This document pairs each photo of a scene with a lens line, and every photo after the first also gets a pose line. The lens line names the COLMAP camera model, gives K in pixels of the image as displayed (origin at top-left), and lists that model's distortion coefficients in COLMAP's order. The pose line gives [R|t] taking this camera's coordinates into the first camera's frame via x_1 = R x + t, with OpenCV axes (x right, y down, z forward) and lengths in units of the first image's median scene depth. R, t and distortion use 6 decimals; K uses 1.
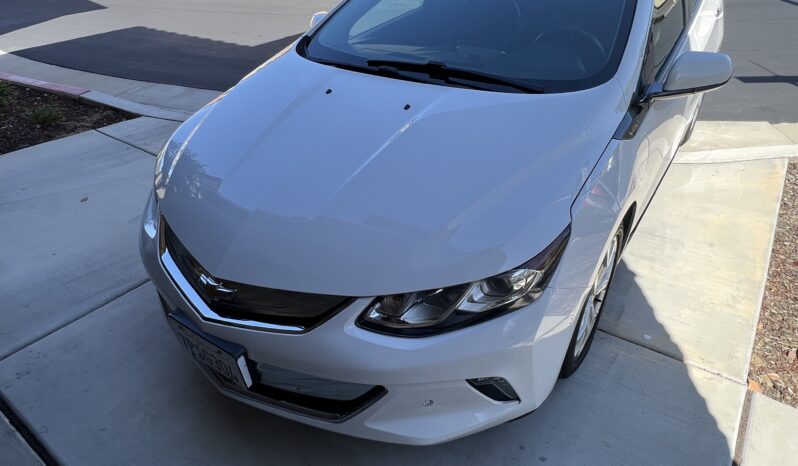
lens RADIAL K [[532.6, 0, 399.0], [0, 532.6, 233.0], [0, 0, 1]] dist [0.000408, -0.000486]
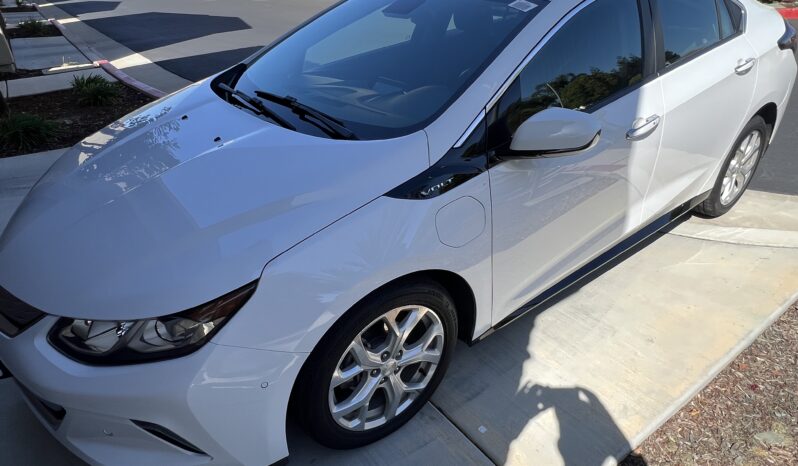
lens RADIAL K [[532.6, 0, 399.0], [0, 532.6, 233.0], [0, 0, 1]] dist [0.000408, -0.000486]
pose [[0.945612, 0.148071, -0.289644, 0.455086], [-0.160305, 0.986888, -0.018841, -0.067243], [0.283056, 0.064247, 0.956949, 0.099235]]
